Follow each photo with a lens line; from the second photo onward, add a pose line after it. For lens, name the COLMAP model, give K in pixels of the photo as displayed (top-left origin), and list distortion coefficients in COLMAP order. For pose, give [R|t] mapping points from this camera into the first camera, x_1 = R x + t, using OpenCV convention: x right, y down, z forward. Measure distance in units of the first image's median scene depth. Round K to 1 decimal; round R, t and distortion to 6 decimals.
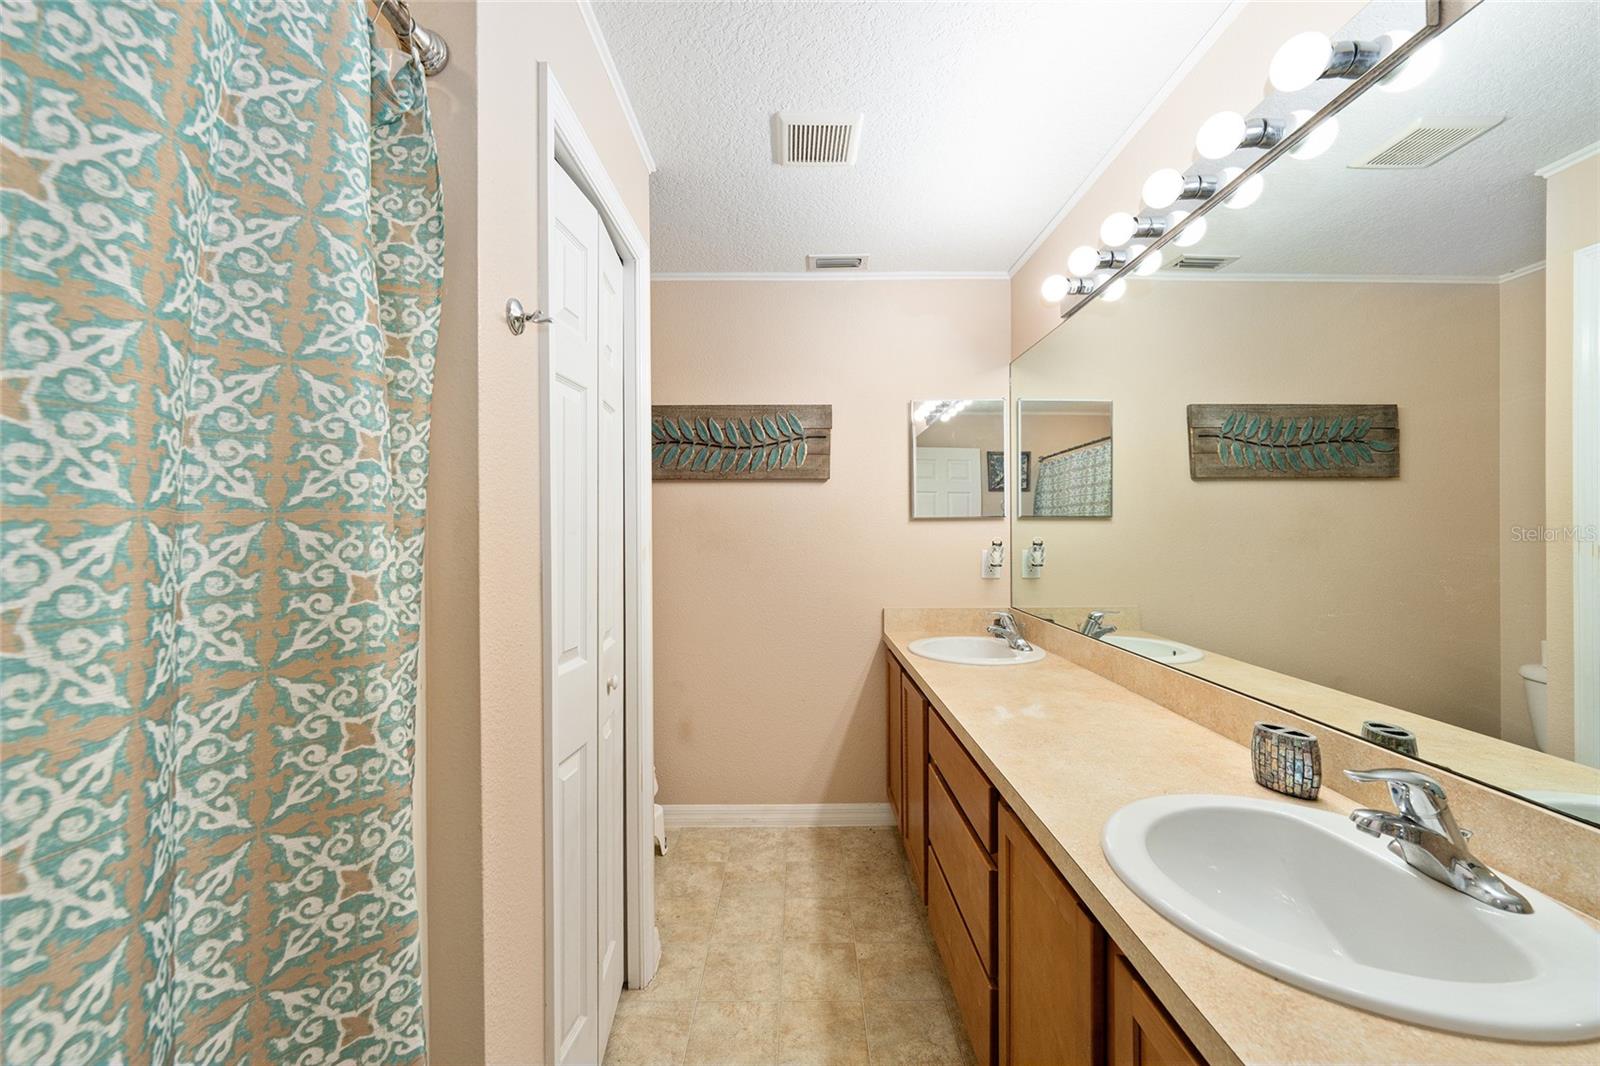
lens RADIAL K [[615.0, 0, 813.5], [0, 615.0, 527.2], [0, 0, 1]] dist [-0.003247, 0.000164]
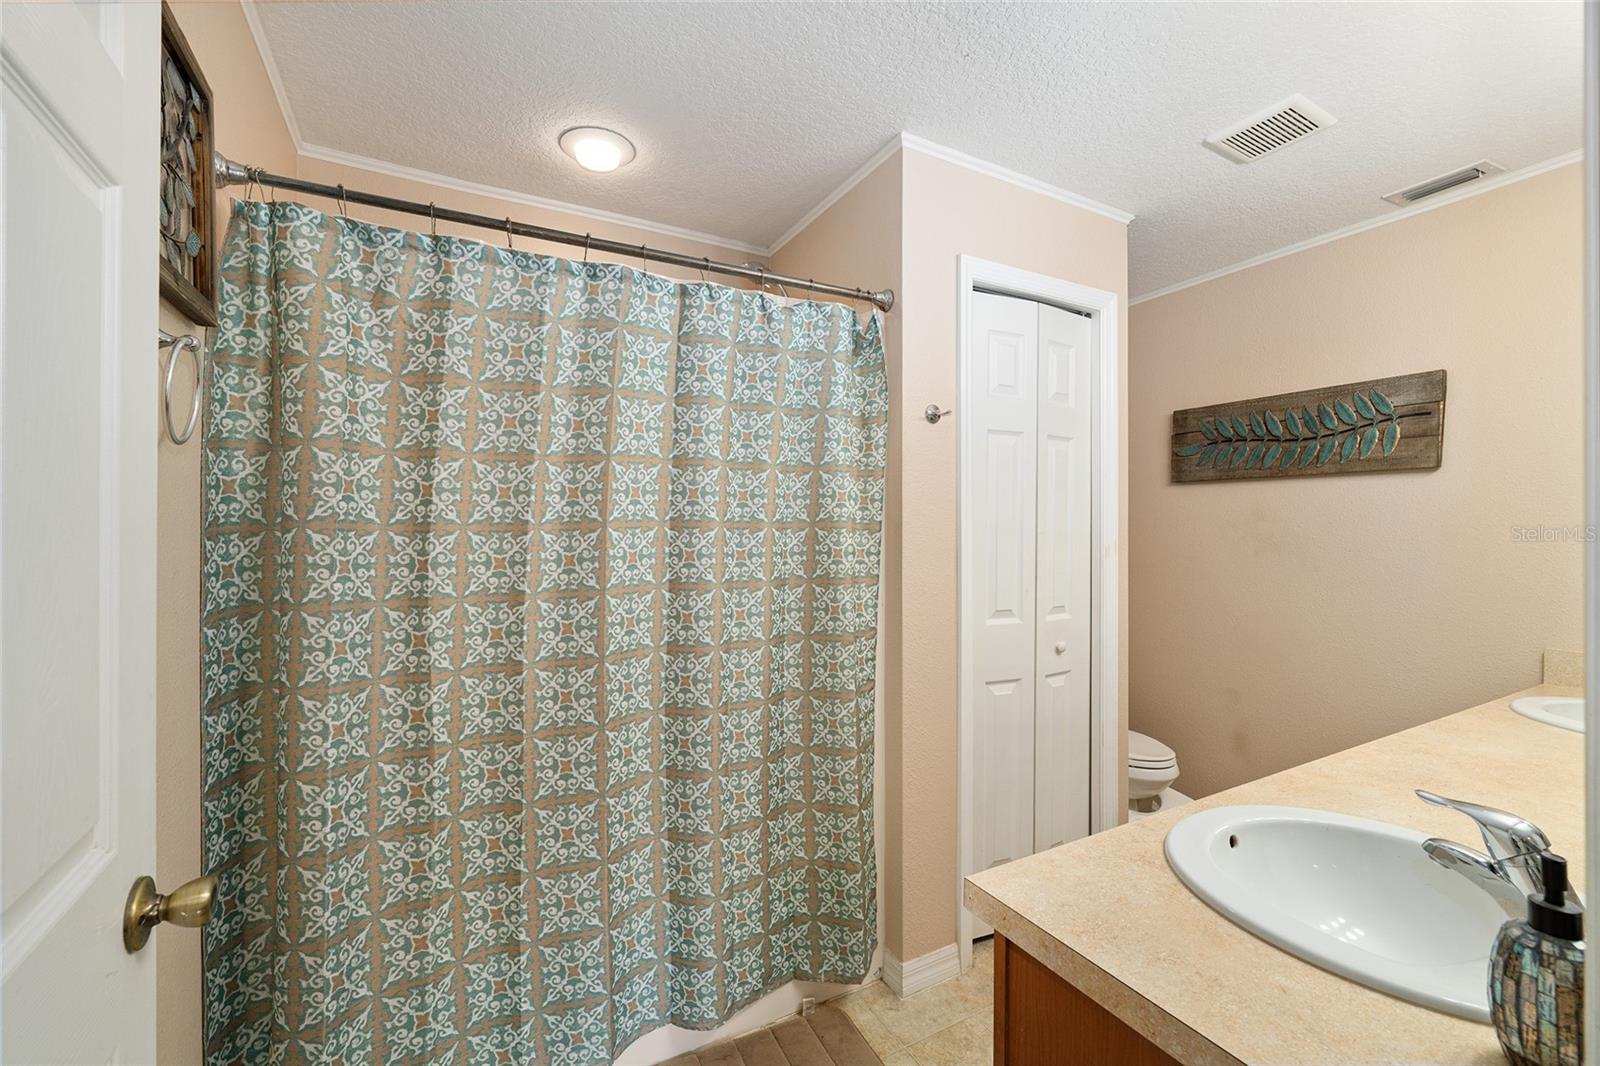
lens RADIAL K [[651.2, 0, 784.2], [0, 651.2, 530.0], [0, 0, 1]] dist [0.007299, -0.000179]
pose [[0.457141, 0.009667, -0.889342, 1.212377], [-0.002102, 0.999950, 0.009789, -0.017762], [0.889392, -0.002606, 0.457138, -0.328046]]
